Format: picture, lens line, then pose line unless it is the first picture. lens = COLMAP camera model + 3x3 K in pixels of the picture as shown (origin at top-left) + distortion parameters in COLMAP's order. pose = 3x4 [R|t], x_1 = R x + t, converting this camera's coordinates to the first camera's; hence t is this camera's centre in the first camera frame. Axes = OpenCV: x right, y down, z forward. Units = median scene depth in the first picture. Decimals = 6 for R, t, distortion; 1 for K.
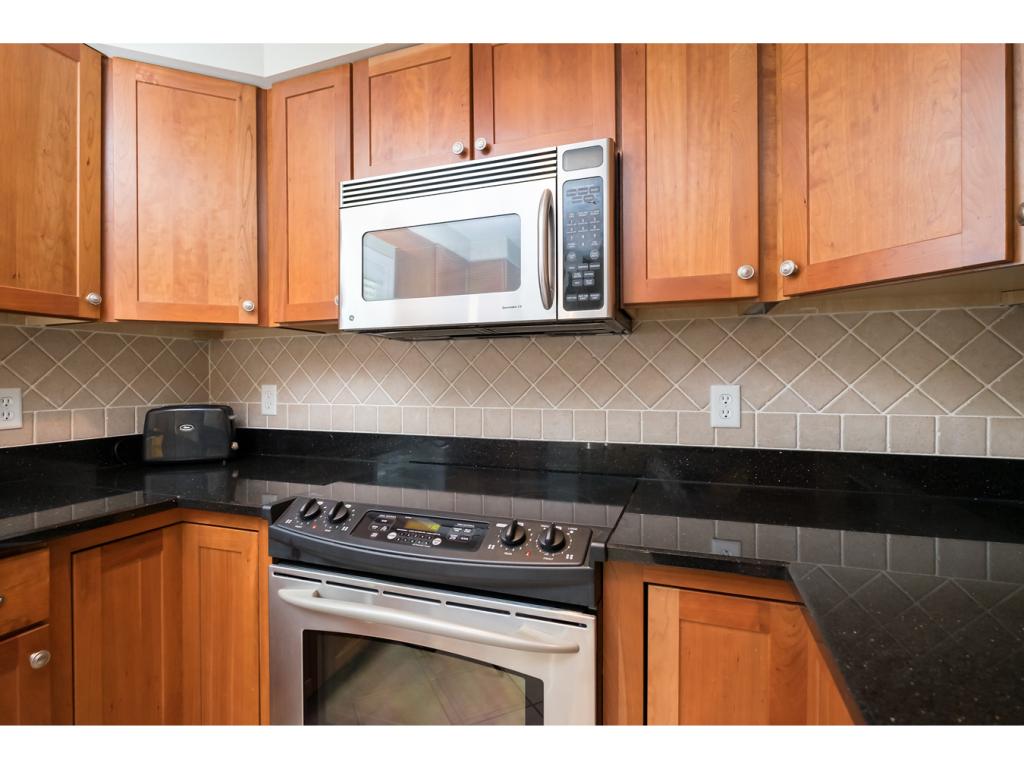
lens RADIAL K [[508.0, 0, 504.3], [0, 508.0, 378.9], [0, 0, 1]] dist [0.000220, -0.001110]
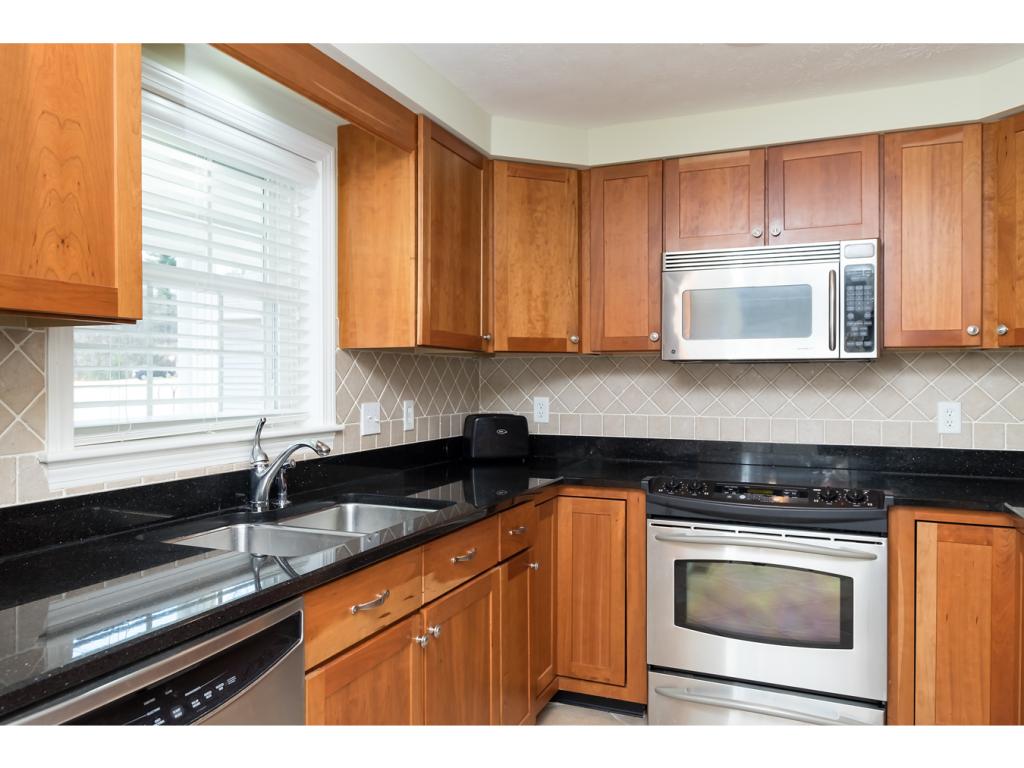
lens RADIAL K [[747.2, 0, 509.1], [0, 747.2, 378.2], [0, 0, 1]] dist [0.009140, 0.000357]
pose [[0.999104, 0.006611, -0.041800, -0.773734], [-0.006728, 0.999974, -0.002659, -0.045227], [0.041781, 0.002938, 0.999122, -1.233887]]
